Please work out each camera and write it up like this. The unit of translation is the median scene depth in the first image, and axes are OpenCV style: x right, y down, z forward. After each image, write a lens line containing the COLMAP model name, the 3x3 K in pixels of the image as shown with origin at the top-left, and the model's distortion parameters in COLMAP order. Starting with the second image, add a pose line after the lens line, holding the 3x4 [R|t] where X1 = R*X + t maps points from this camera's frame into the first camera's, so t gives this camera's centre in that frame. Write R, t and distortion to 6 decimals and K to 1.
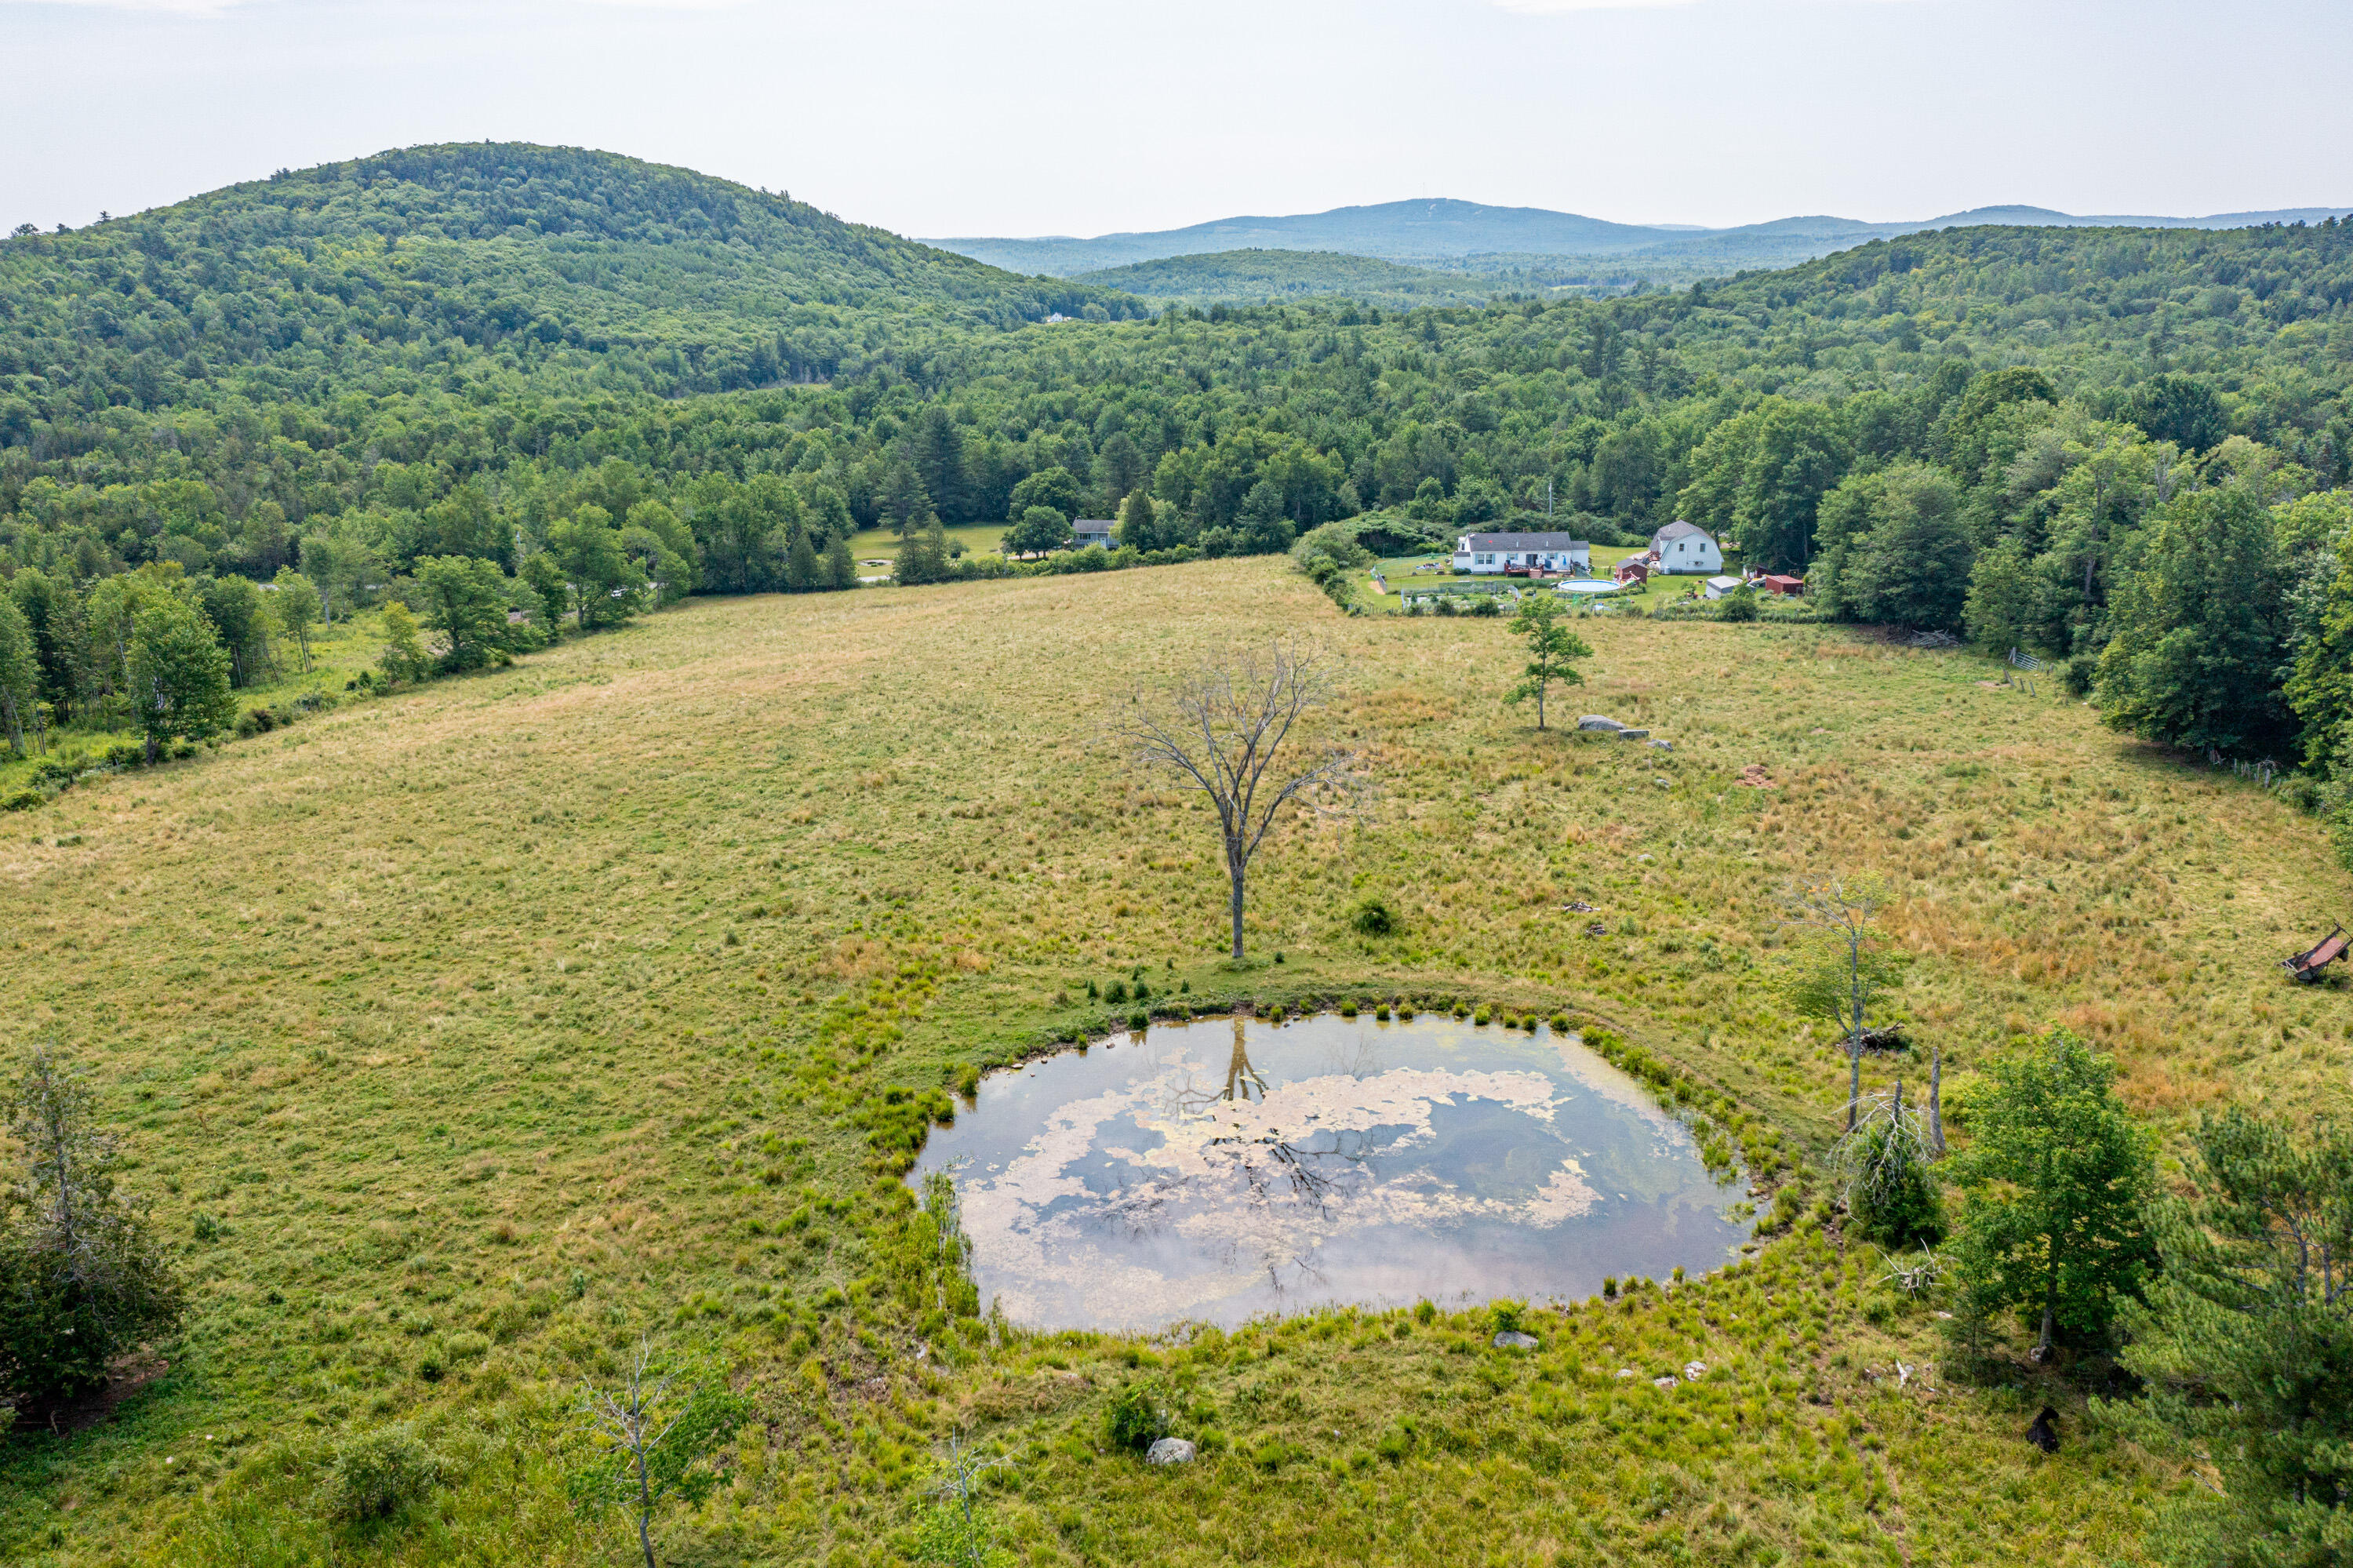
lens RADIAL K [[1862.3, 0, 1176.1], [0, 1862.3, 769.4], [0, 0, 1]] dist [-0.007192, 0.000765]
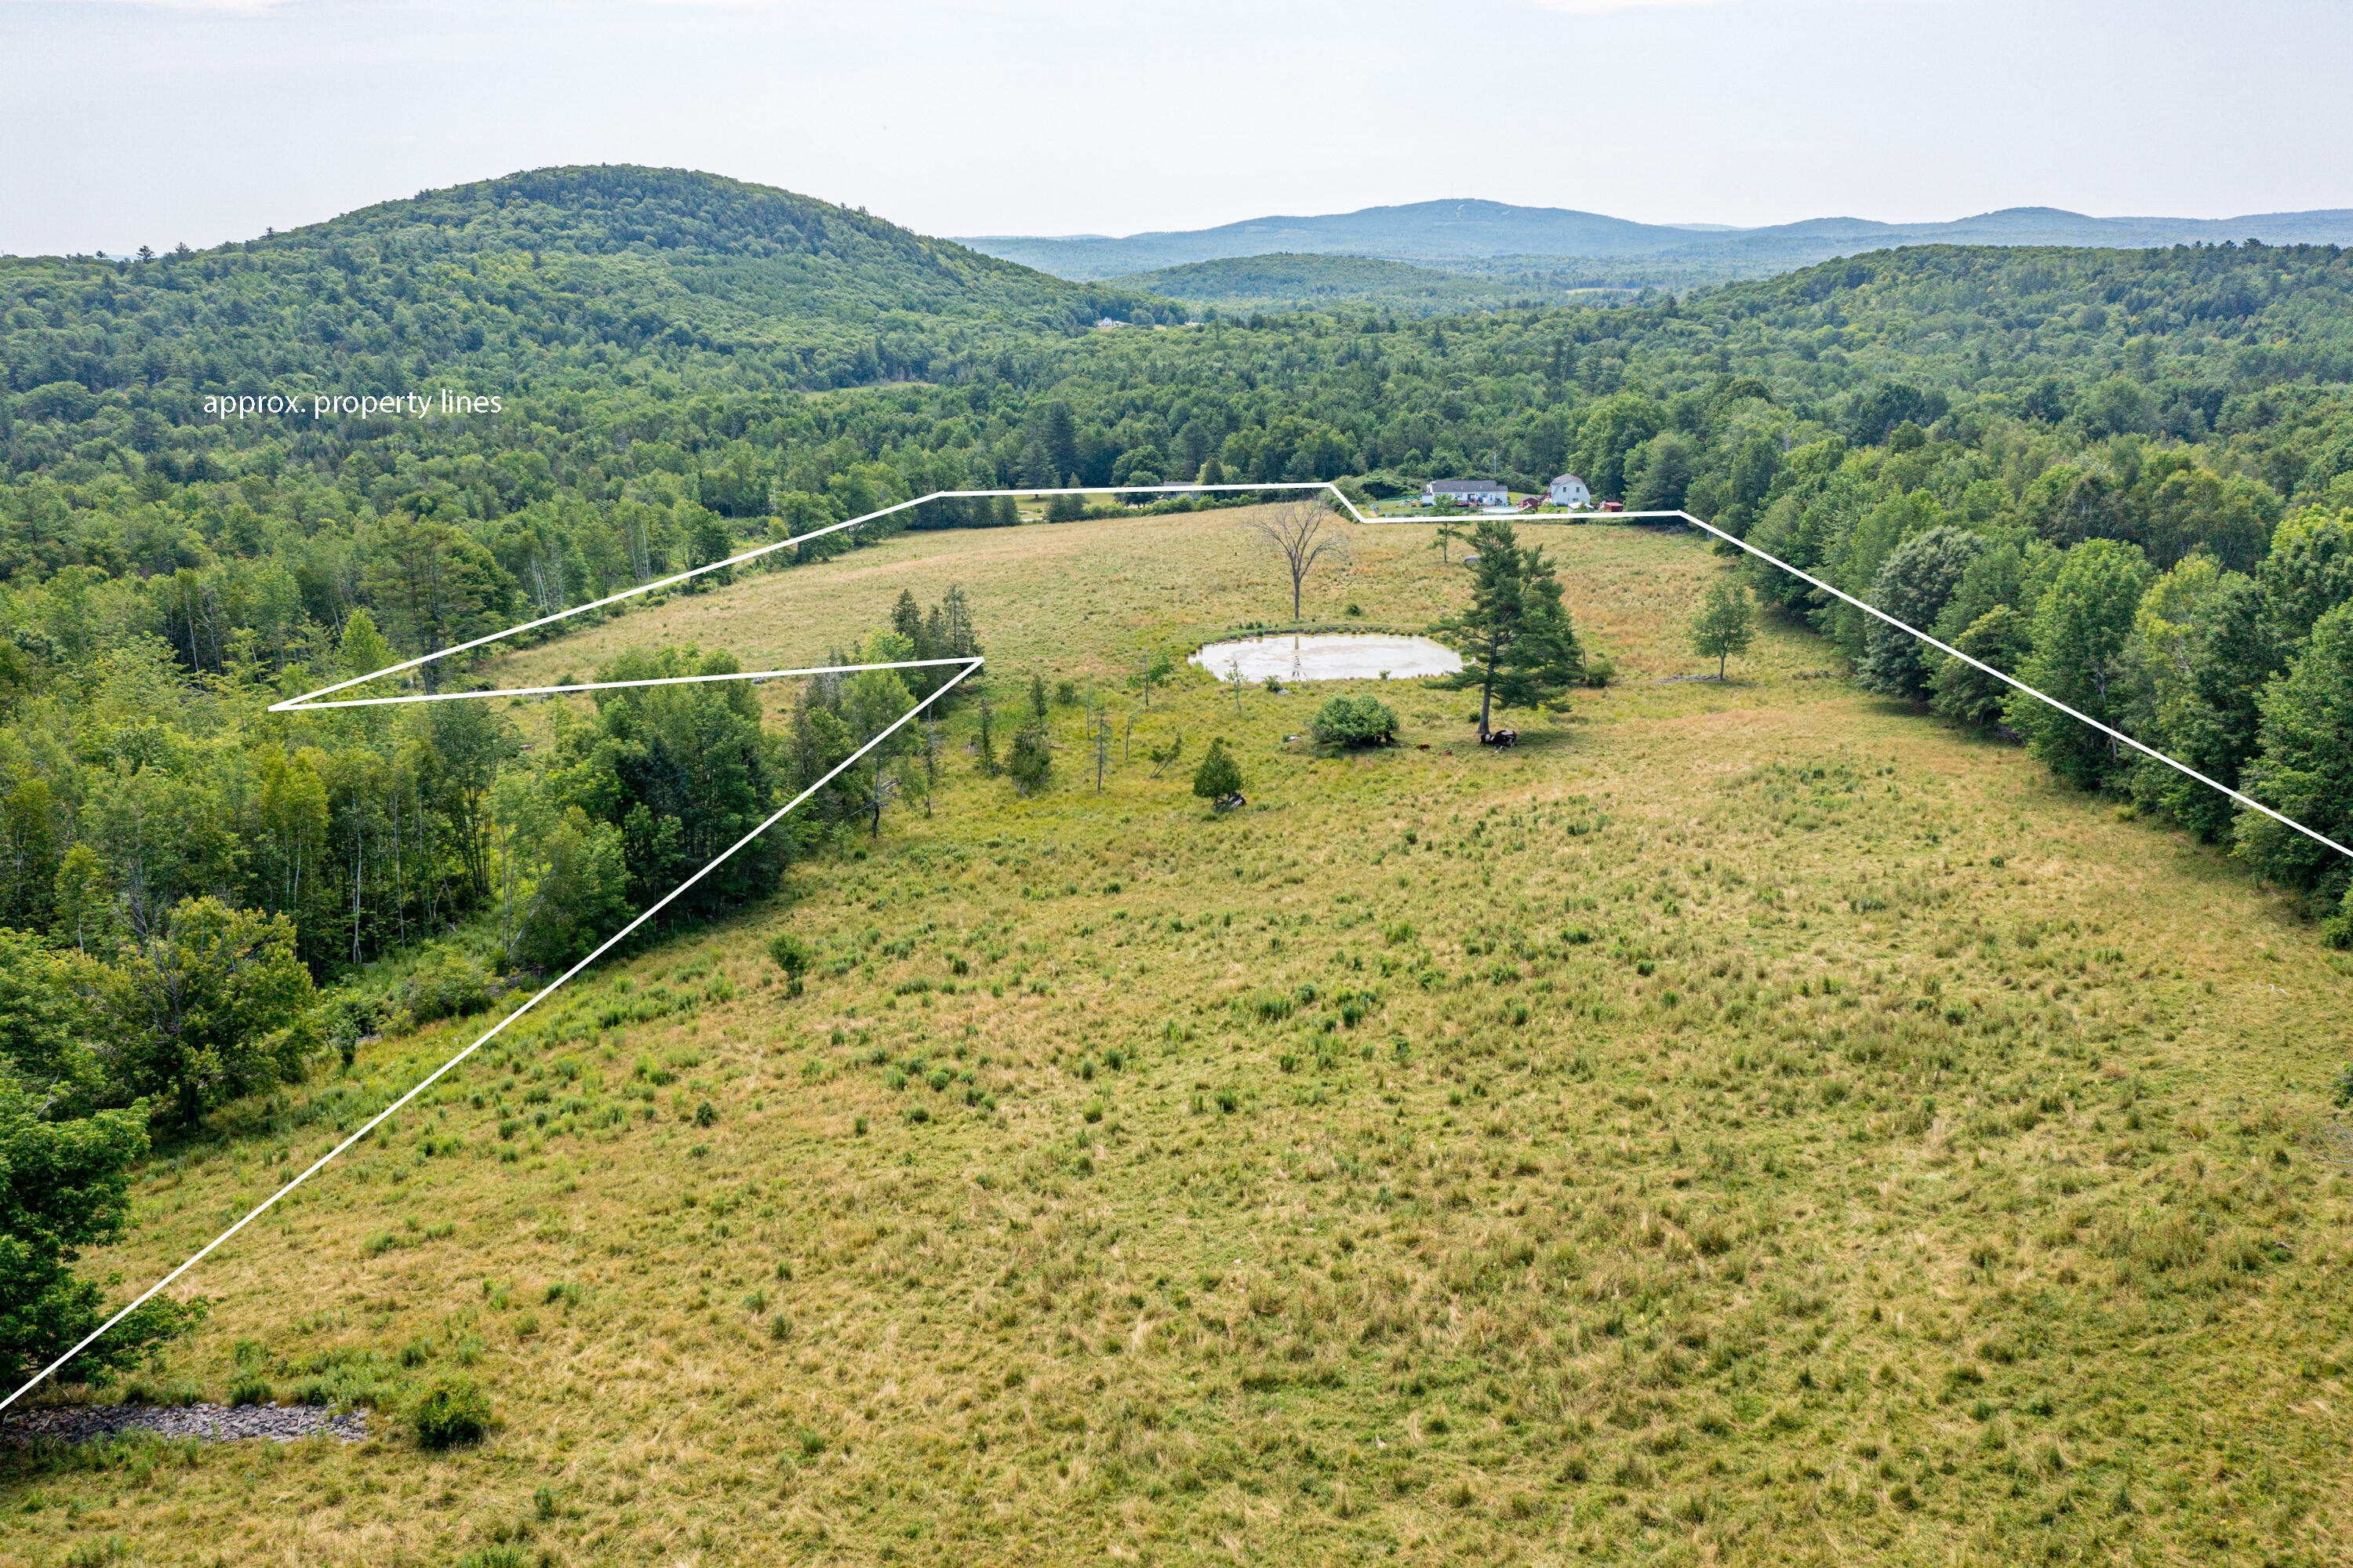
lens RADIAL K [[1862.3, 0, 1176.1], [0, 1862.3, 769.4], [0, 0, 1]] dist [-0.007192, 0.000765]
pose [[0.999886, 0.005638, -0.014024, -0.010672], [-0.005618, 0.999983, 0.001459, 0.034558], [0.014032, -0.001381, 0.999901, -0.172432]]
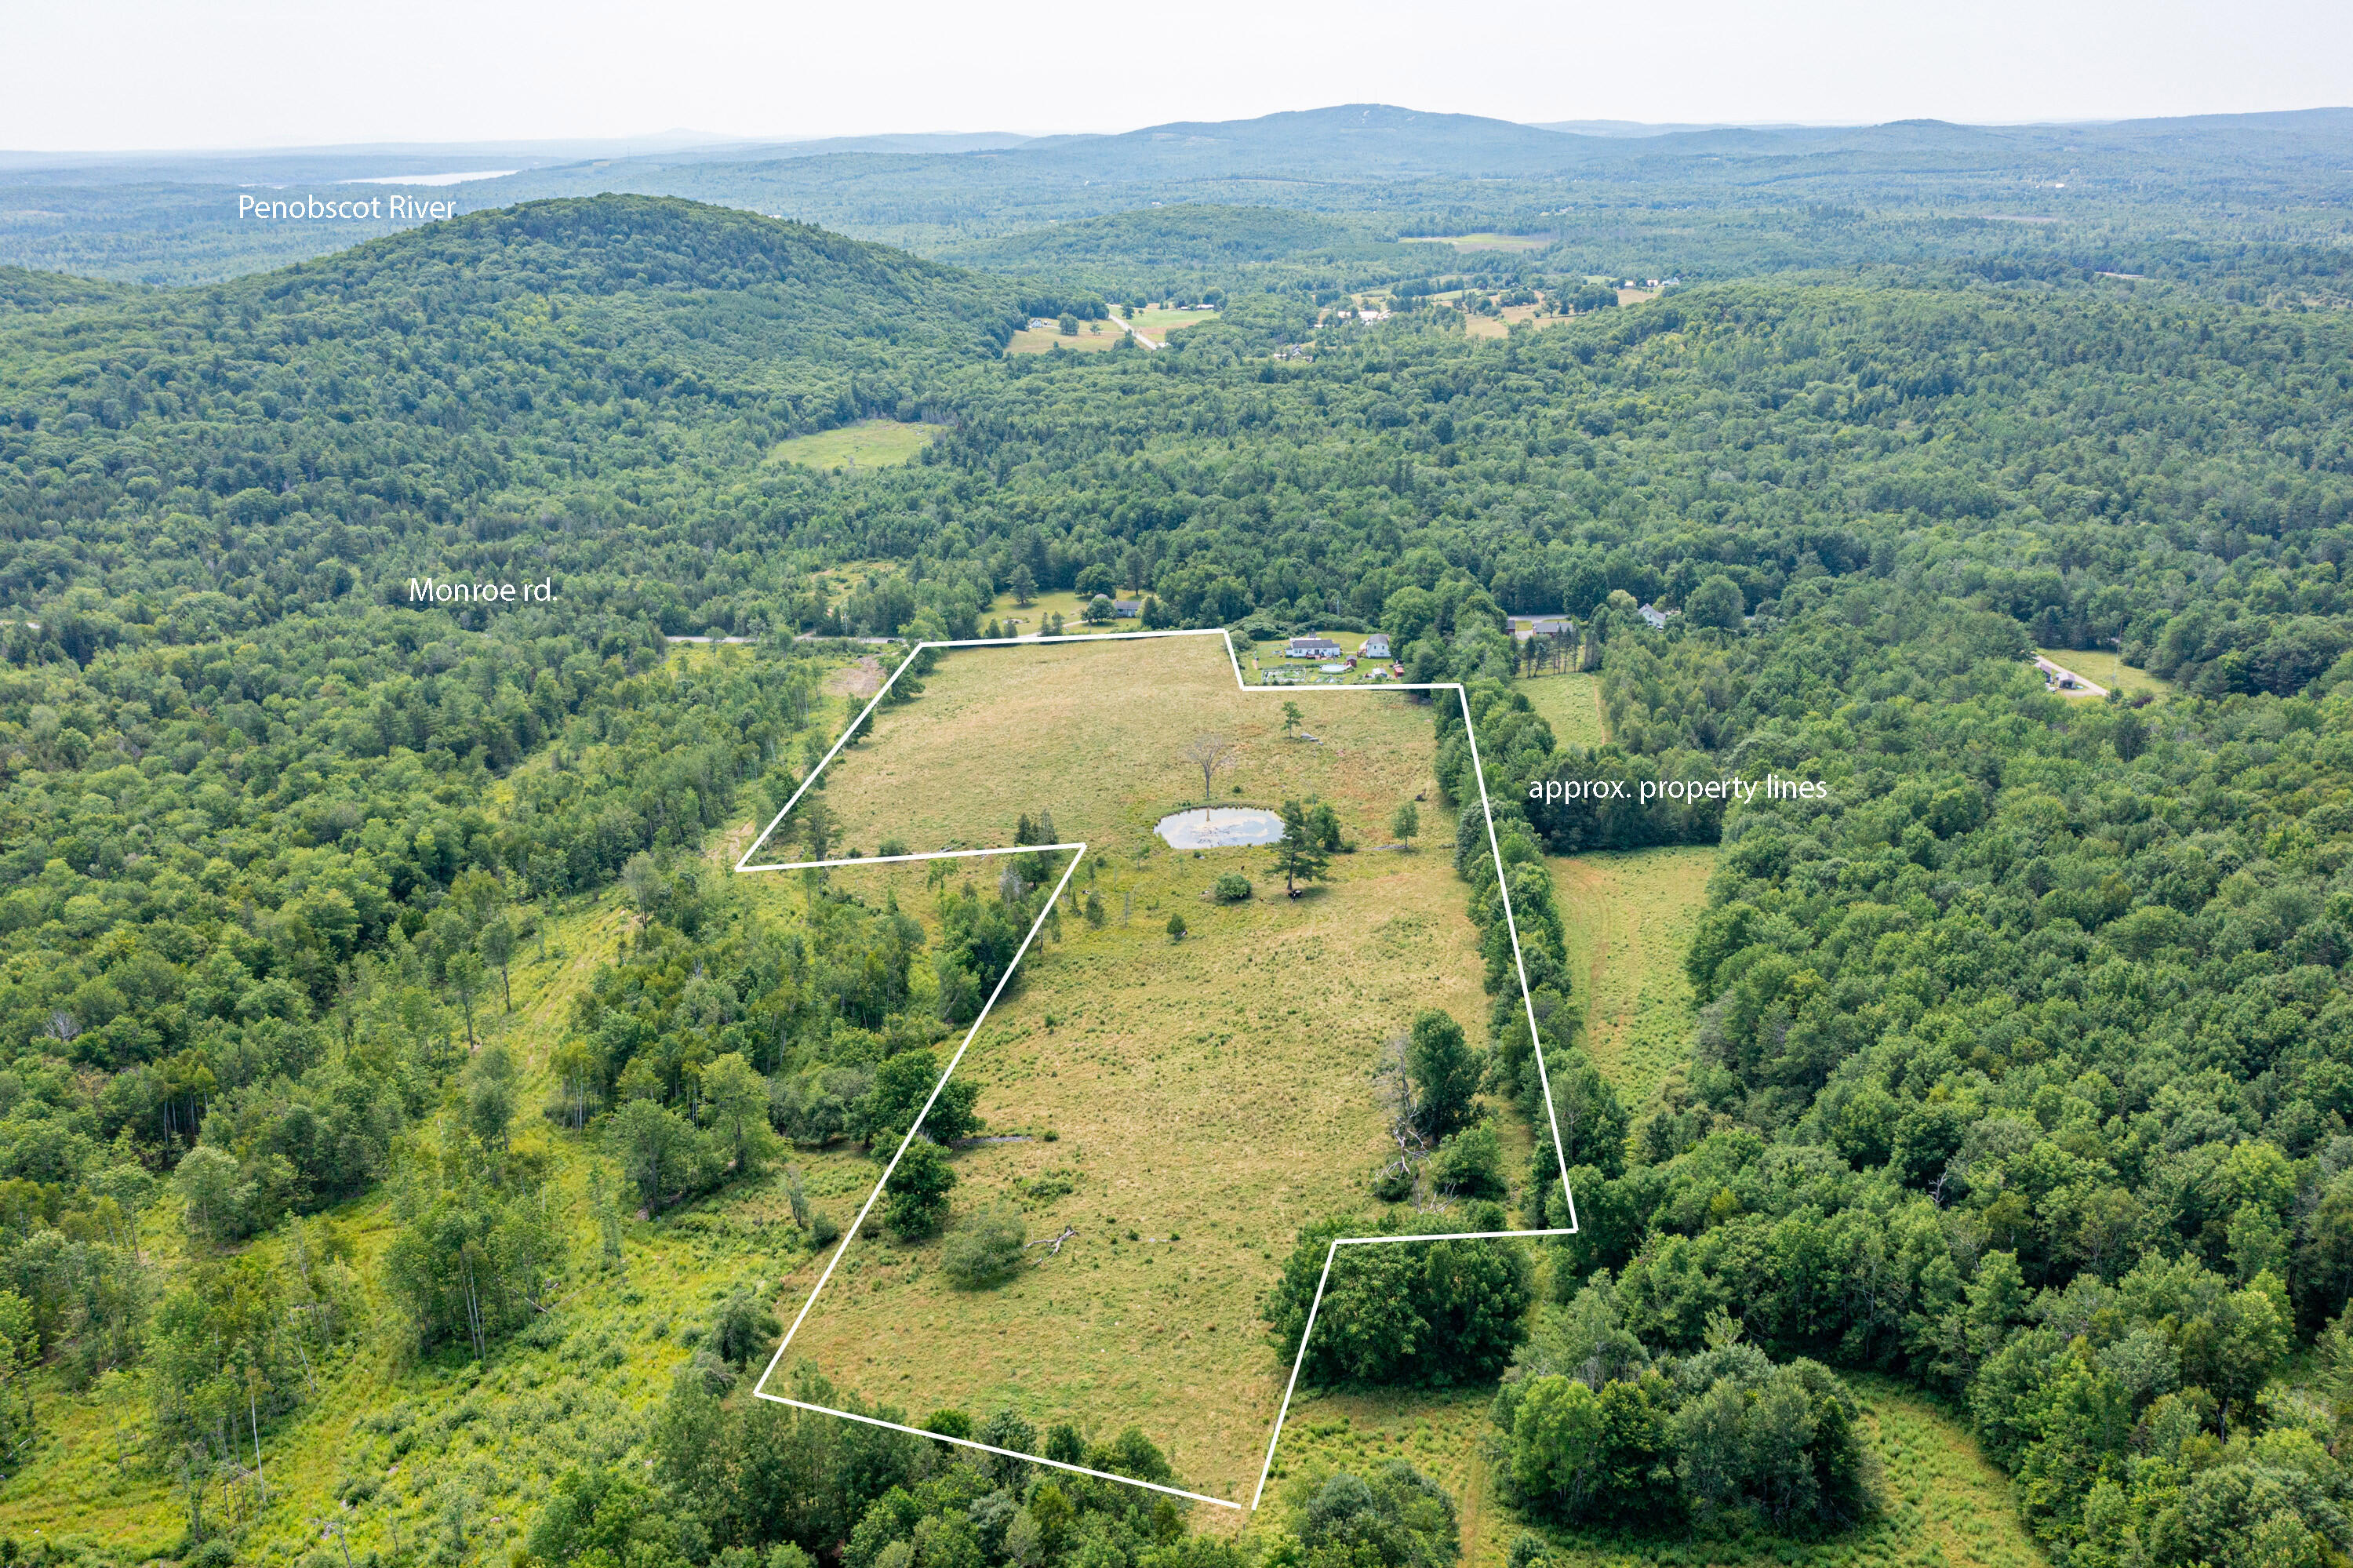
lens RADIAL K [[1870.6, 0, 1179.7], [0, 1870.6, 775.8], [0, 0, 1]] dist [-0.014482, 0.007671]
pose [[0.999402, -0.008471, 0.033533, -0.023351], [0.006456, 0.998193, 0.059747, -0.028425], [-0.033979, -0.059494, 0.997650, -0.444425]]
